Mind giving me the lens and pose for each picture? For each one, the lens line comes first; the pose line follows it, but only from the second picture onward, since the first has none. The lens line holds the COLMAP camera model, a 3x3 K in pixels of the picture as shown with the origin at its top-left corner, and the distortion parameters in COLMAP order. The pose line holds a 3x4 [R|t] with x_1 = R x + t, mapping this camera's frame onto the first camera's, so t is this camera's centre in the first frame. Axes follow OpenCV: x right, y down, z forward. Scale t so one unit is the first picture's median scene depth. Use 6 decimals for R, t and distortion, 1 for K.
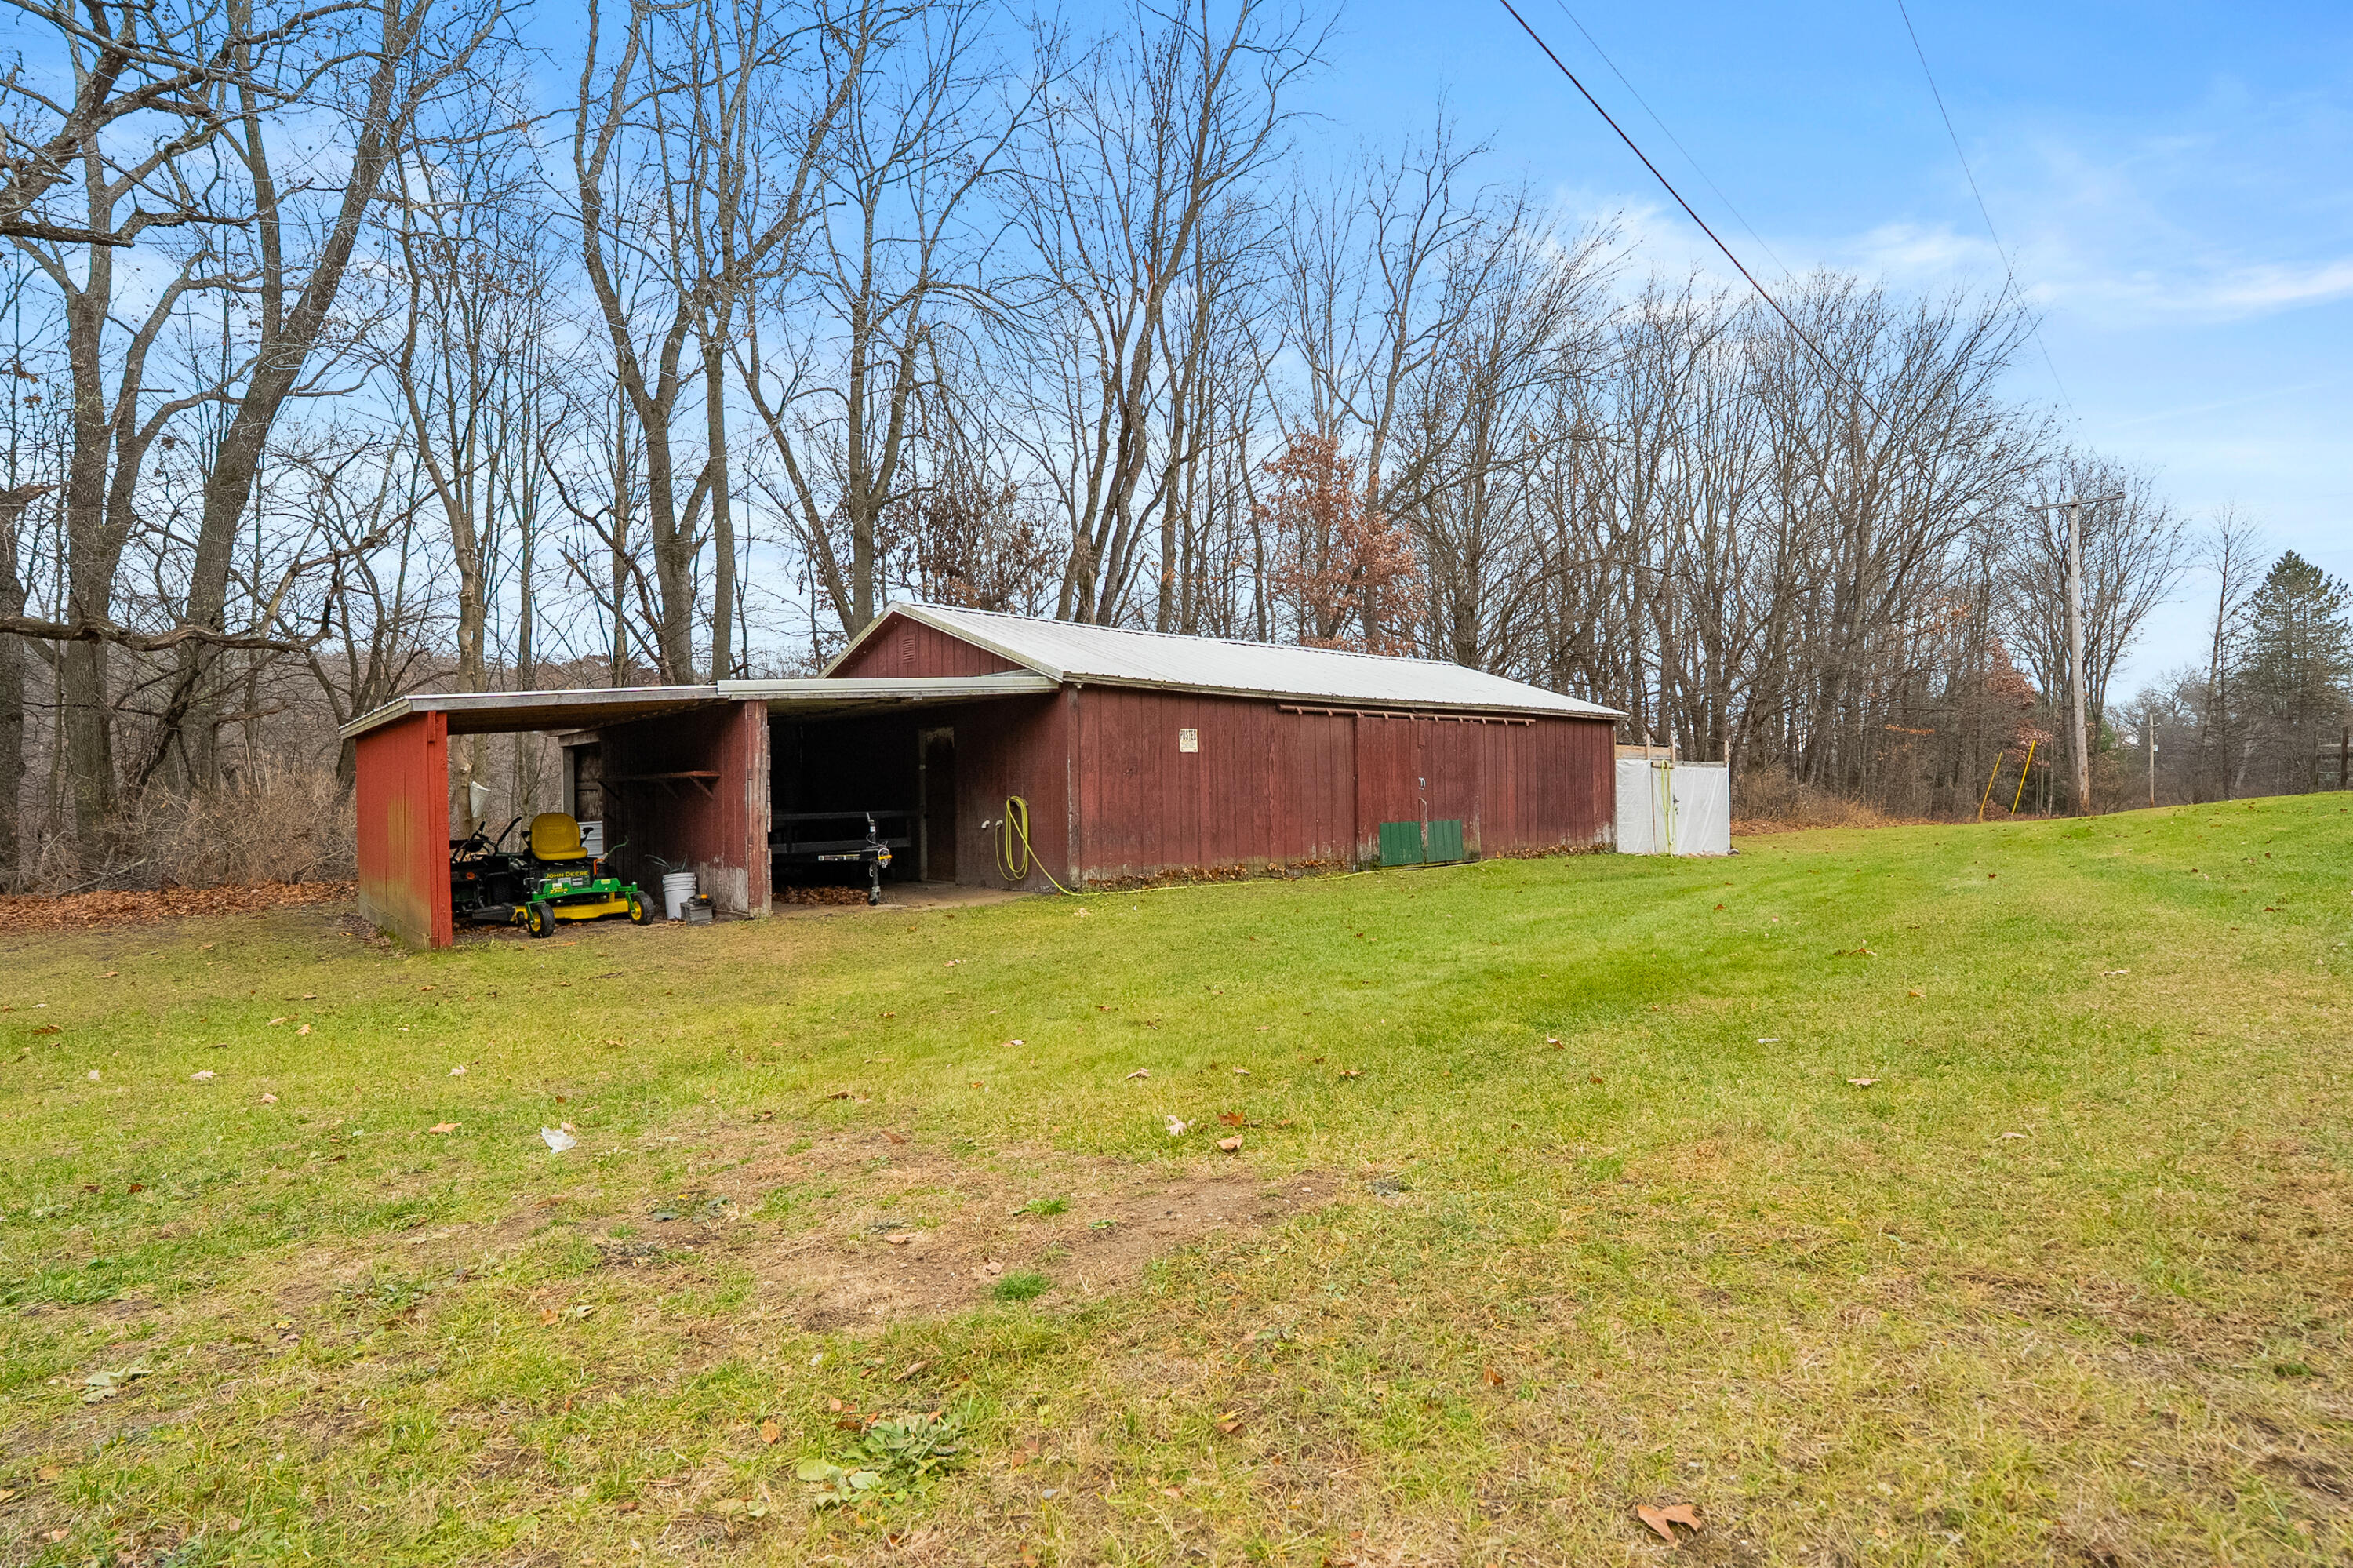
lens RADIAL K [[1085.5, 0, 1170.0], [0, 1085.5, 797.3], [0, 0, 1]] dist [-0.000939, -0.000384]
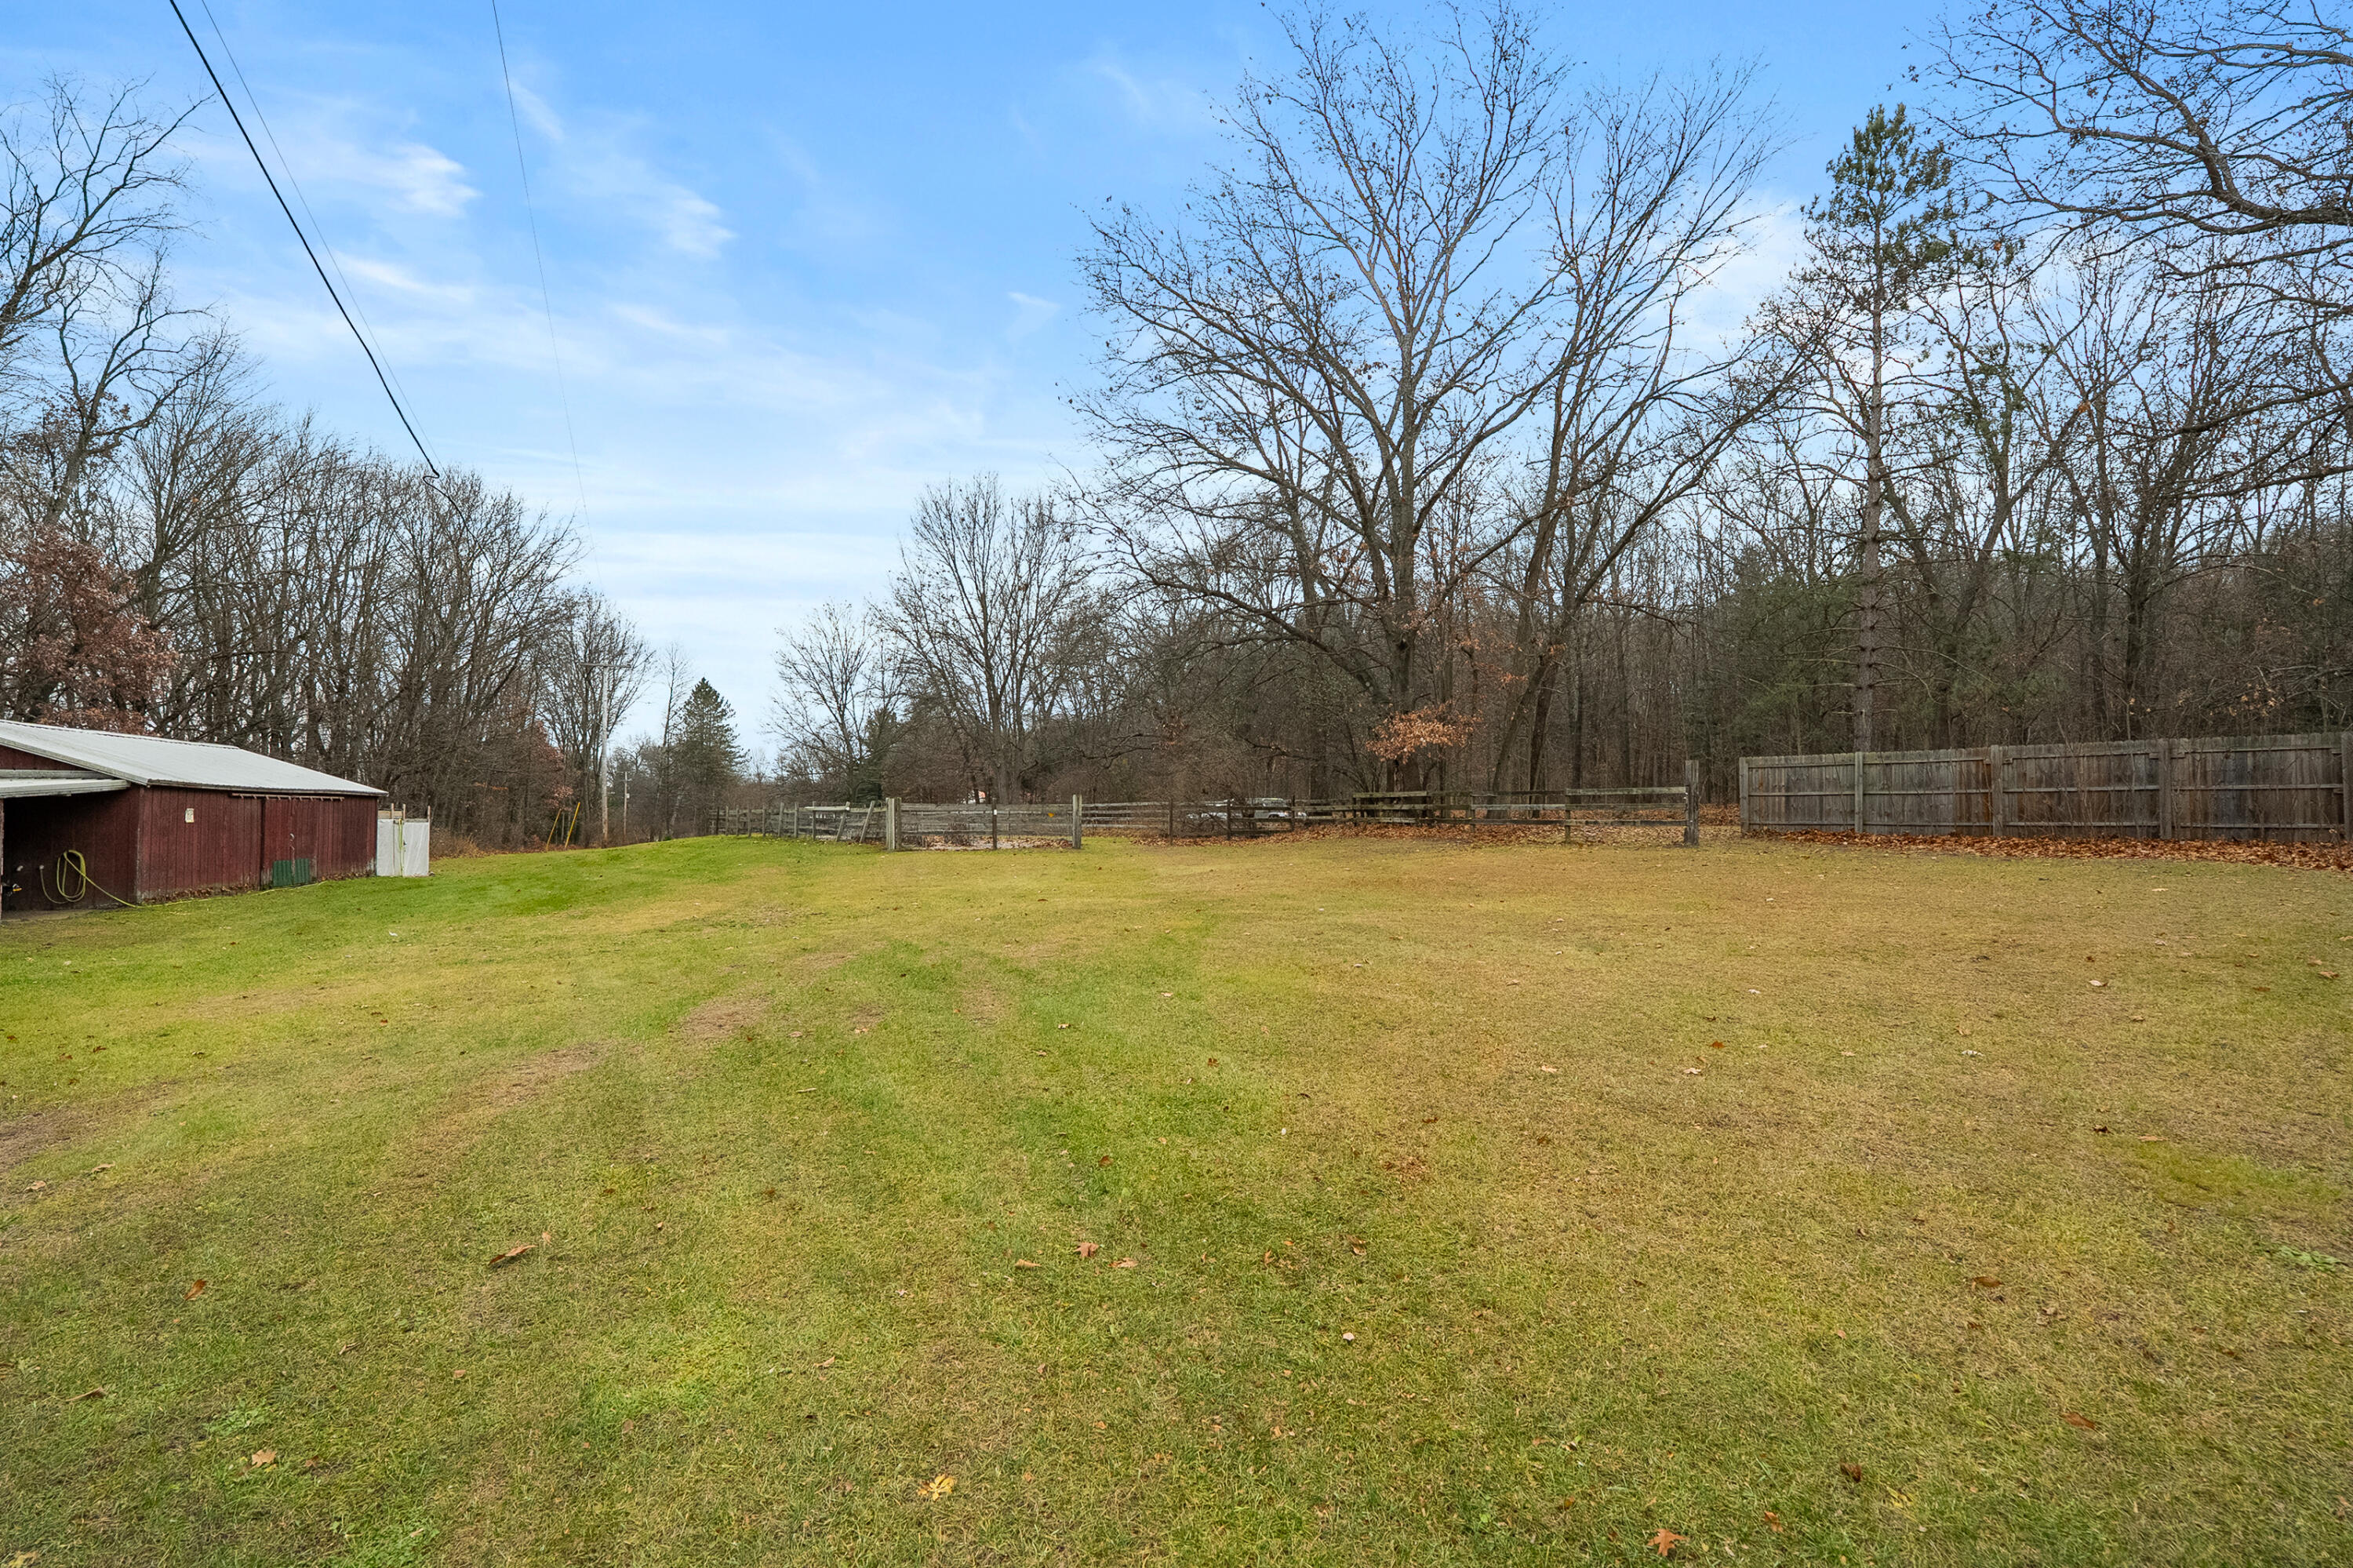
lens RADIAL K [[1076.8, 0, 1171.5], [0, 1076.8, 788.0], [0, 0, 1]] dist [-0.005600, 0.000959]
pose [[0.351543, 0.043958, 0.935139, -0.704173], [-0.014884, 0.999033, -0.041366, -0.033681], [-0.936053, 0.000623, 0.351858, -0.715506]]
